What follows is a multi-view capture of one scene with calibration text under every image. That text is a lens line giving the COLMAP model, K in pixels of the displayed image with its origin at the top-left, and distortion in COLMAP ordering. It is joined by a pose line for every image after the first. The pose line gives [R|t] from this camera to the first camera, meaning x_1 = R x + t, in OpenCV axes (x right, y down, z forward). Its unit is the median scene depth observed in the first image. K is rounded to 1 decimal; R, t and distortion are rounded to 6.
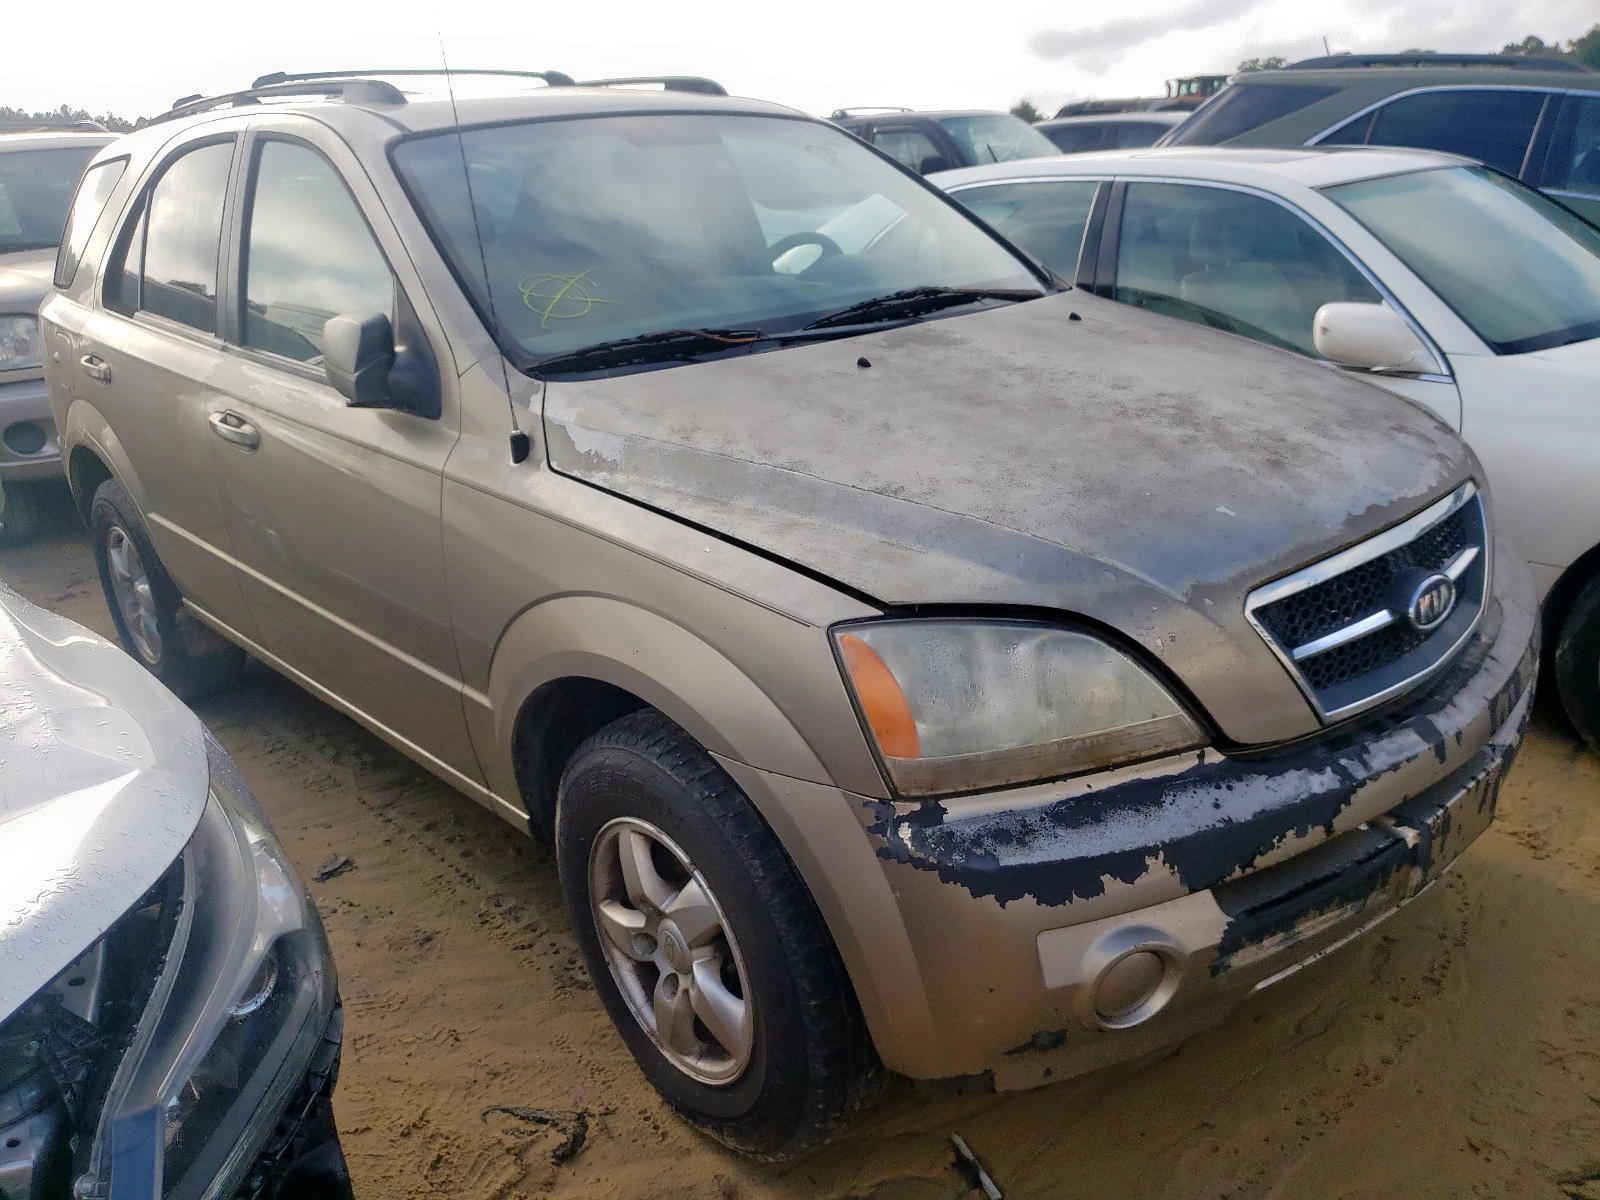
lens RADIAL K [[1273.8, 0, 800.0], [0, 1273.8, 600.0], [0, 0, 1]] dist [-0.006889, 0.007810]
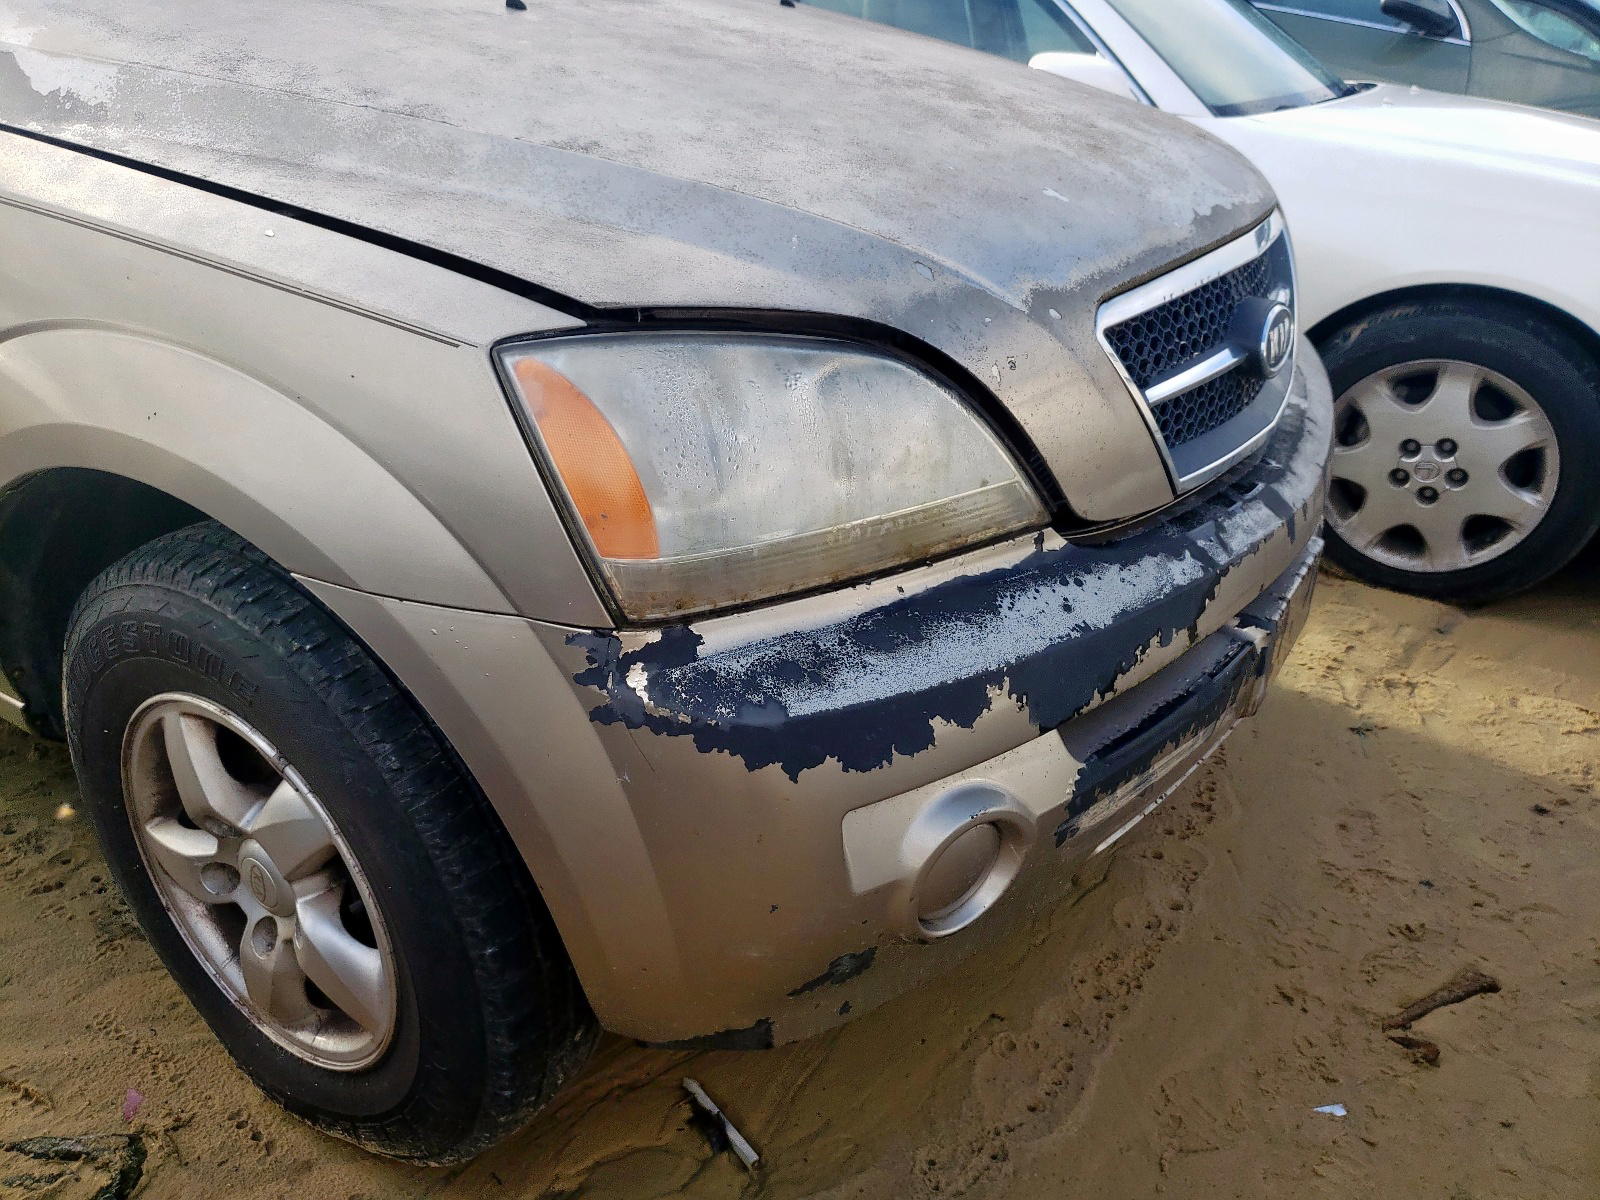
lens RADIAL K [[1329.8, 0, 798.3], [0, 1329.8, 551.8], [0, 0, 1]] dist [0.049350, -0.049070]
pose [[0.964177, -0.049869, 0.260528, -0.005625], [0.028386, 0.995927, 0.085583, 0.057547], [-0.263735, -0.075122, 0.961666, 0.303224]]
